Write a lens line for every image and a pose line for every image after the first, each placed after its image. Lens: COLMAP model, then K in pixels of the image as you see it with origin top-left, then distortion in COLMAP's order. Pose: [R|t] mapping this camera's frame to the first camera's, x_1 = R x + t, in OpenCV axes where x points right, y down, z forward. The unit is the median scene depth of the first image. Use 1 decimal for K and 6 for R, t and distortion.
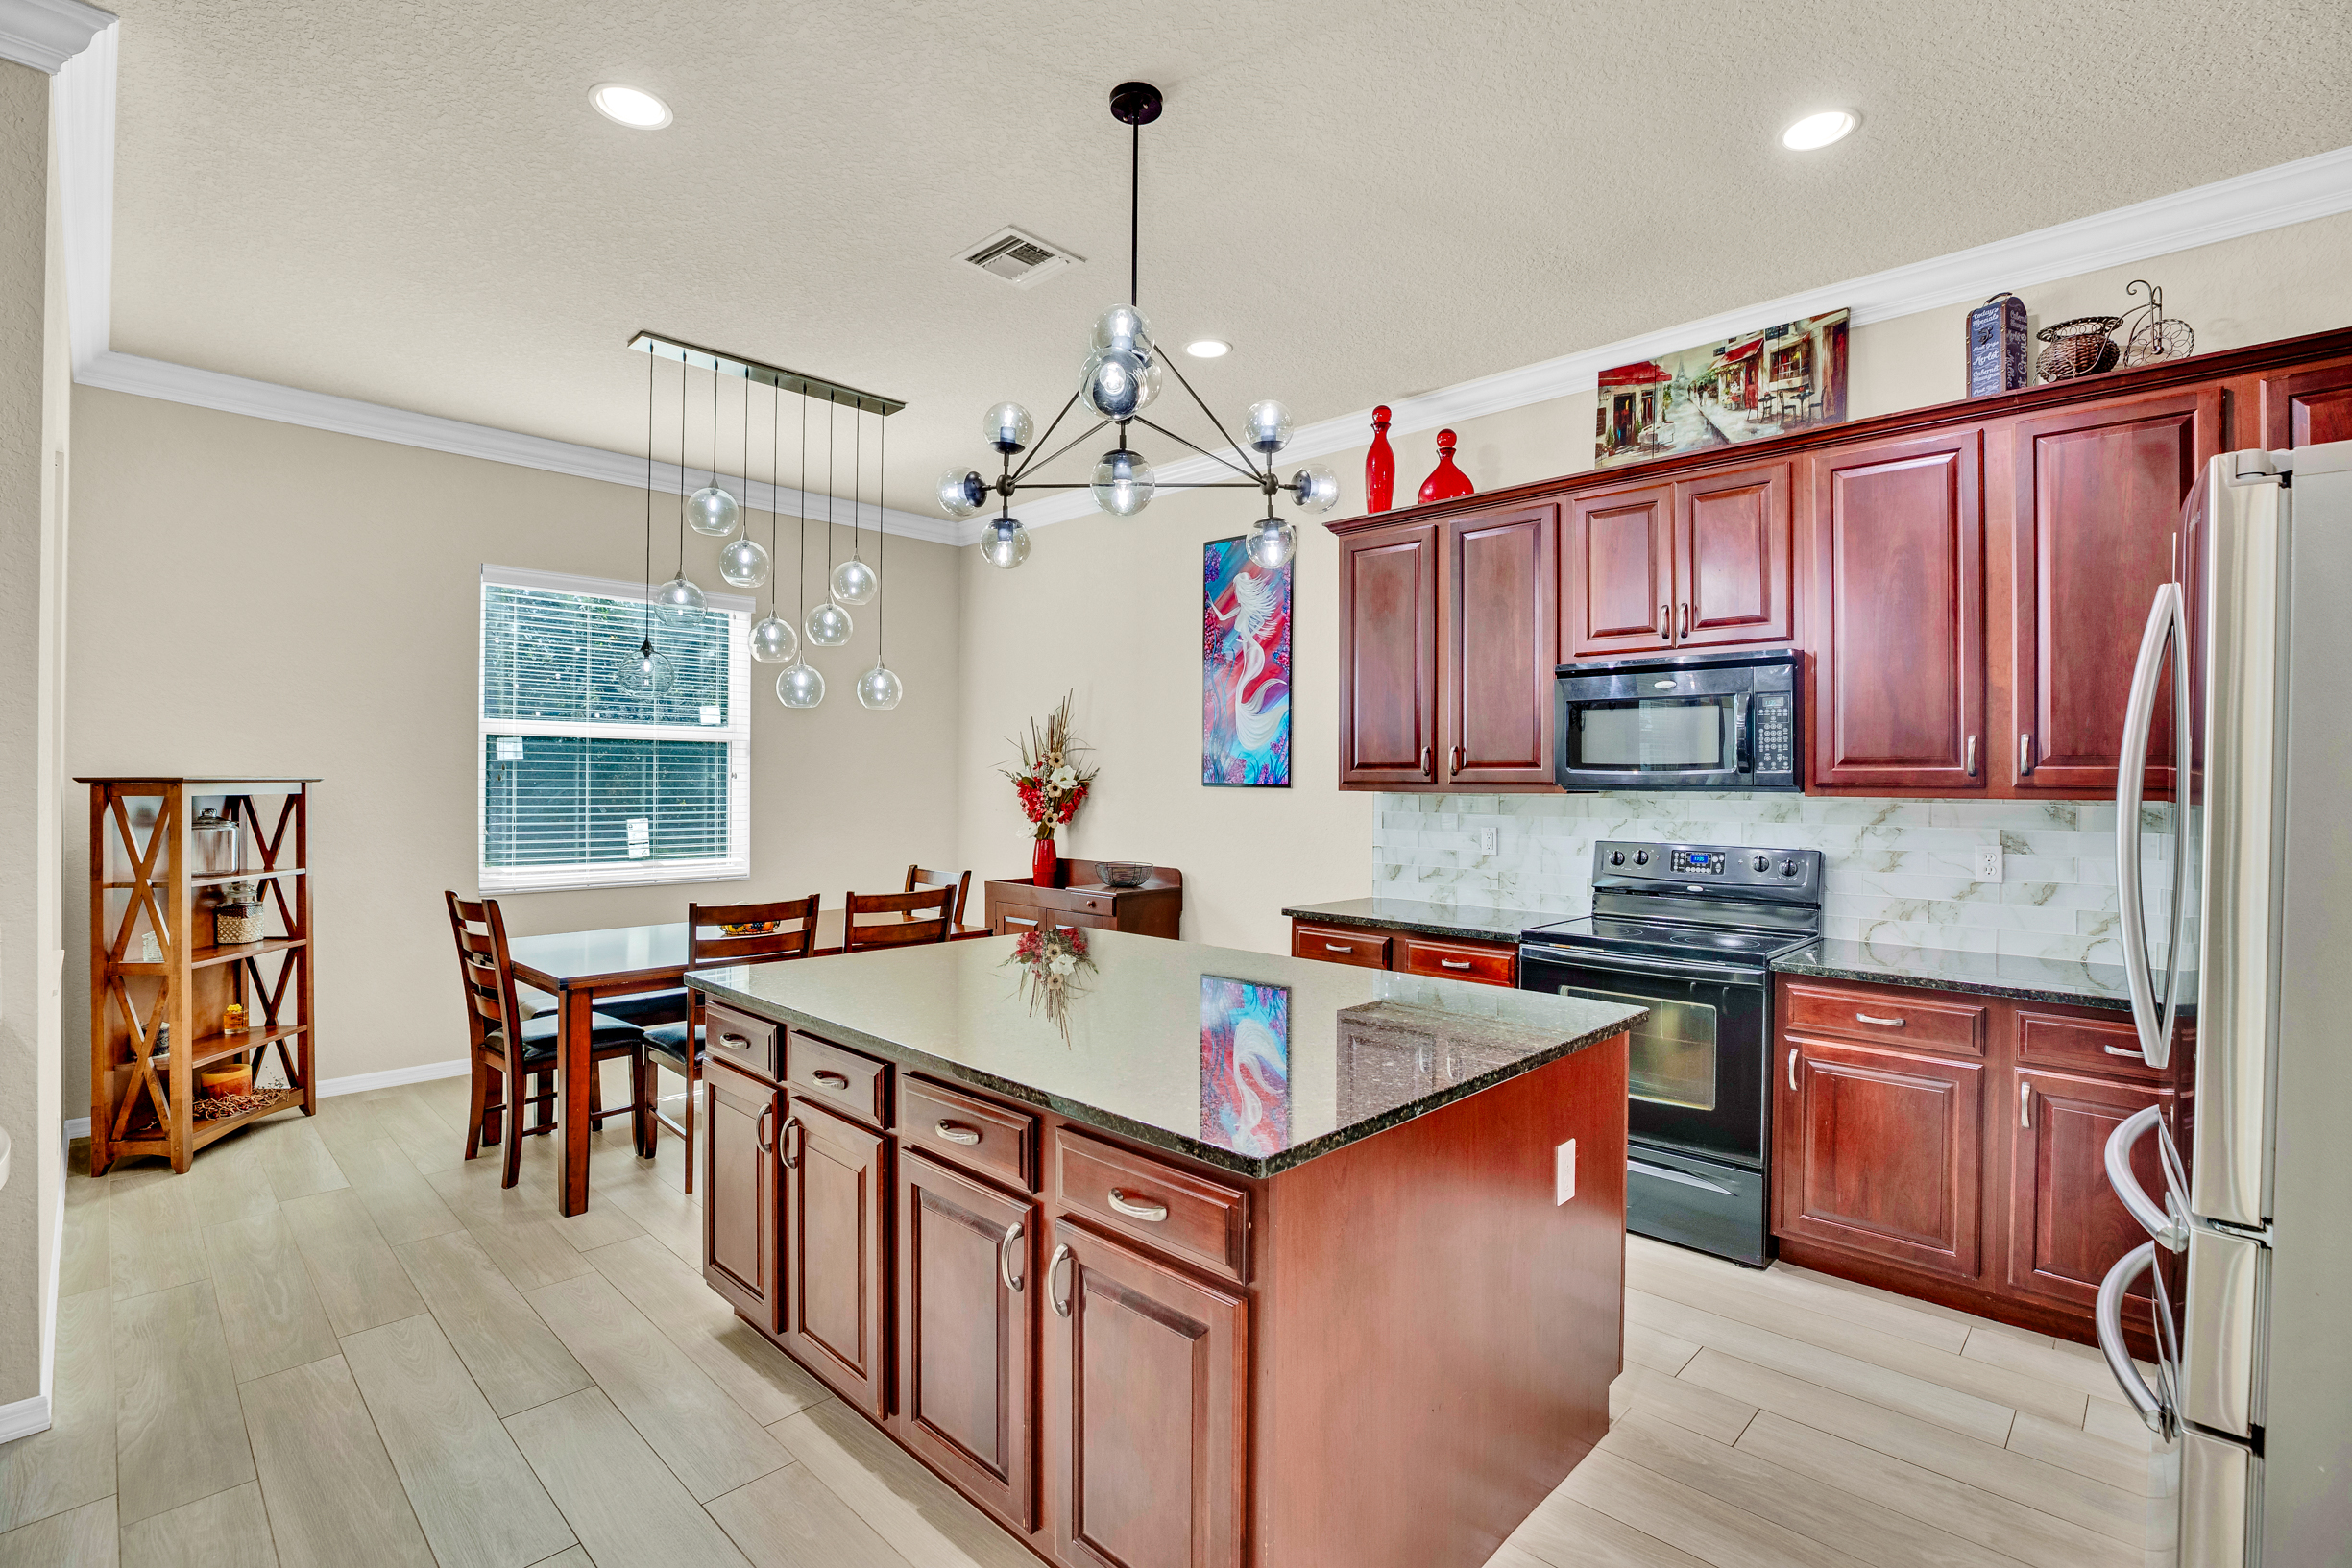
lens RADIAL K [[1079.7, 0, 1188.2], [0, 1079.7, 778.2], [0, 0, 1]] dist [-0.043350, 0.012558]
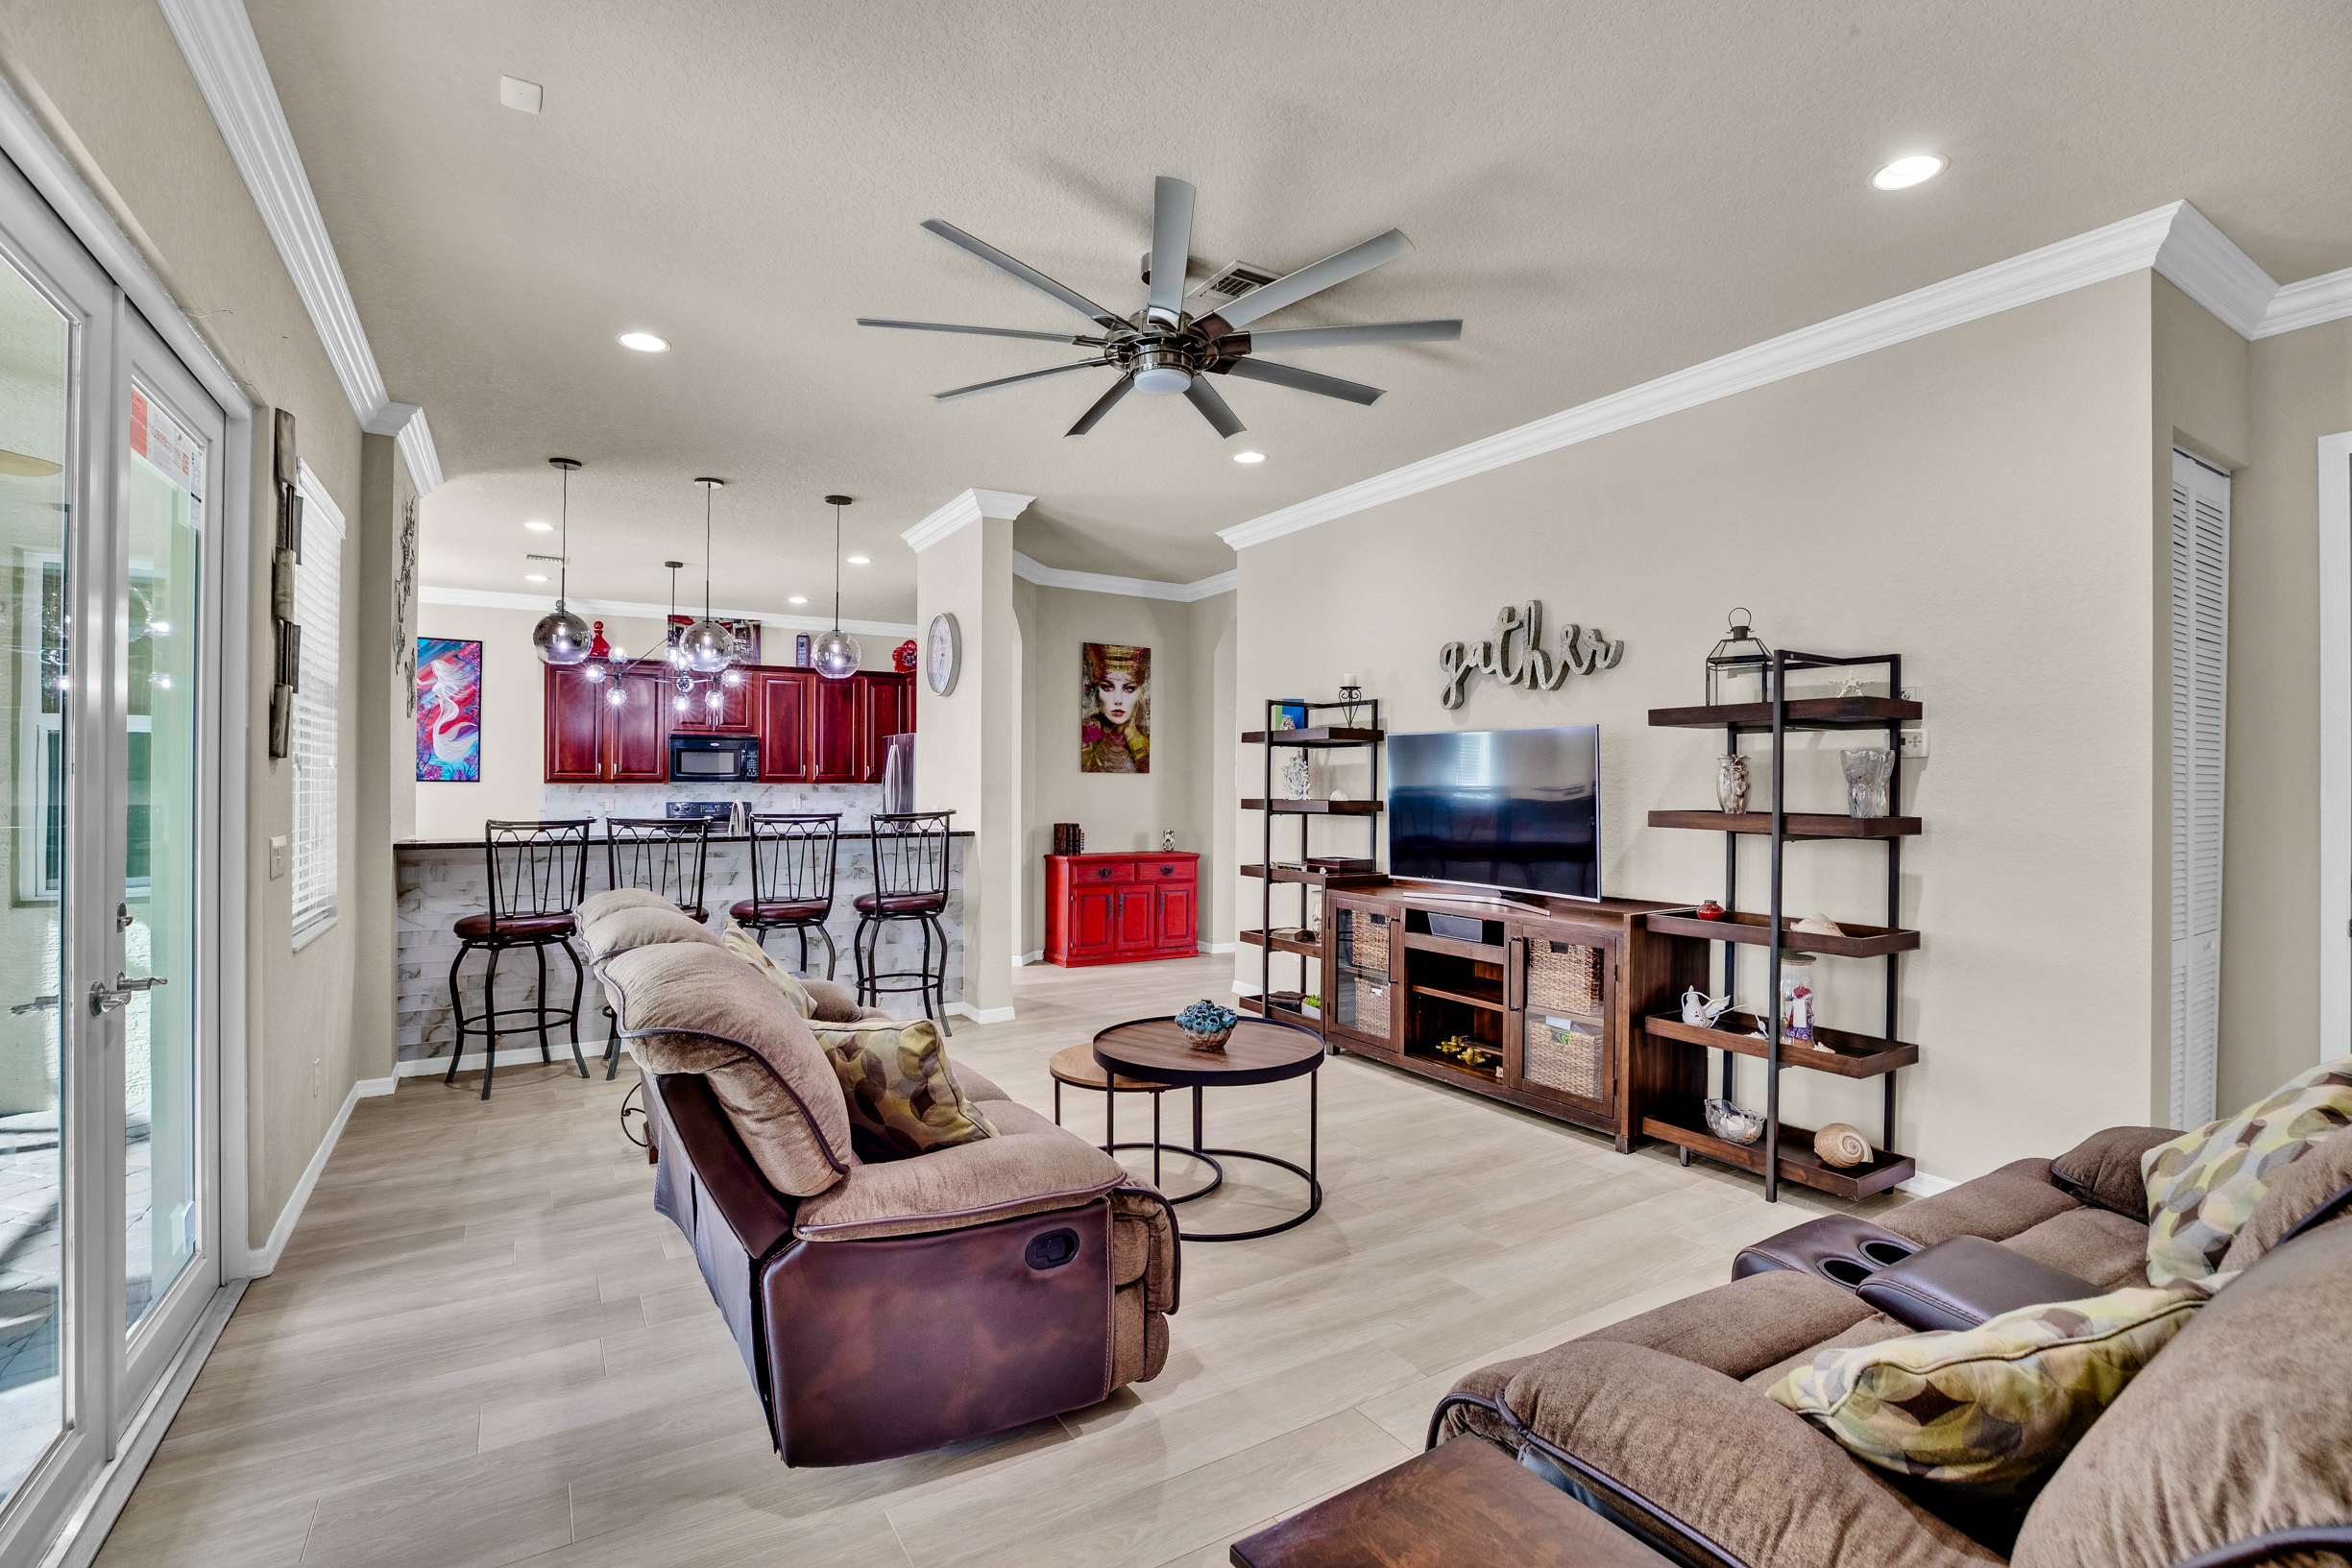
lens RADIAL K [[1079.7, 0, 1195.6], [0, 1079.7, 783.2], [0, 0, 1]] dist [-0.043350, 0.012558]
pose [[0.246764, -0.004779, 0.969064, -1.623872], [-0.003256, 0.999978, 0.005760, -0.004360], [-0.969070, -0.004576, 0.246743, -0.762641]]
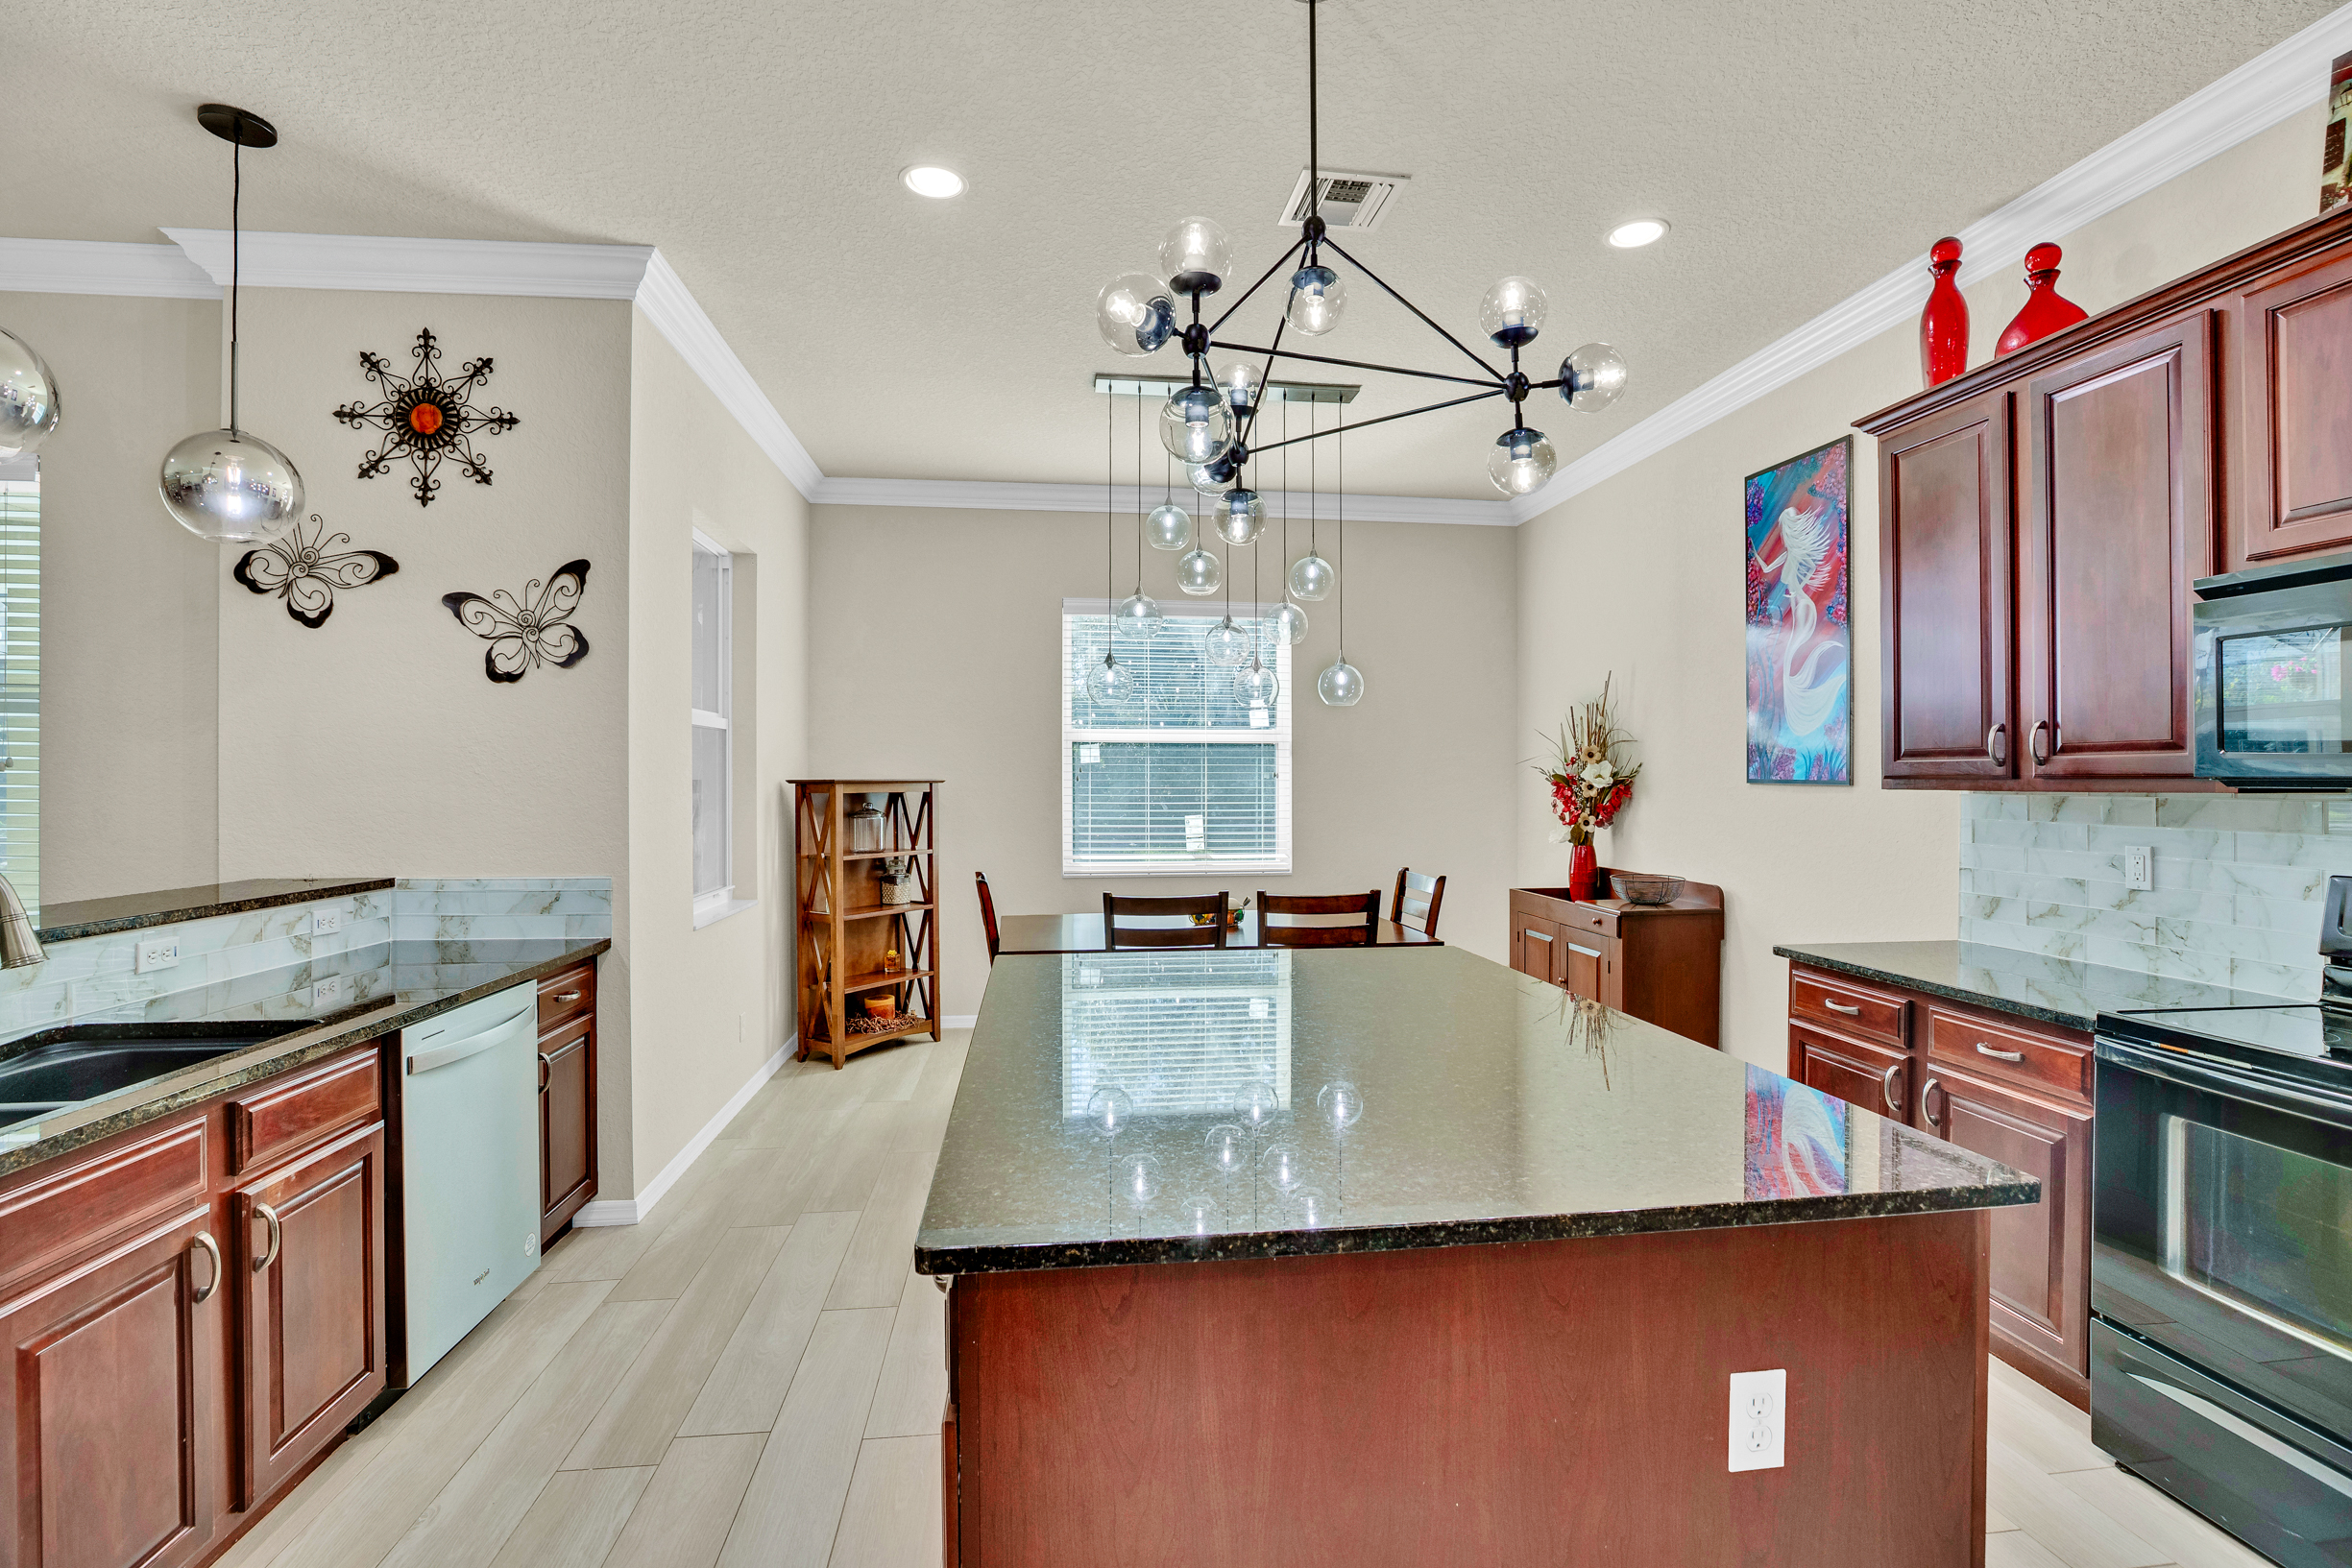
lens RADIAL K [[1079.7, 0, 1190.4], [0, 1079.7, 779.5], [0, 0, 1]] dist [-0.043350, 0.012558]
pose [[0.781547, -0.005738, -0.623820, 0.233369], [0.006496, 0.999978, -0.001058, 0.003247], [0.623813, -0.003225, 0.781567, 0.166096]]
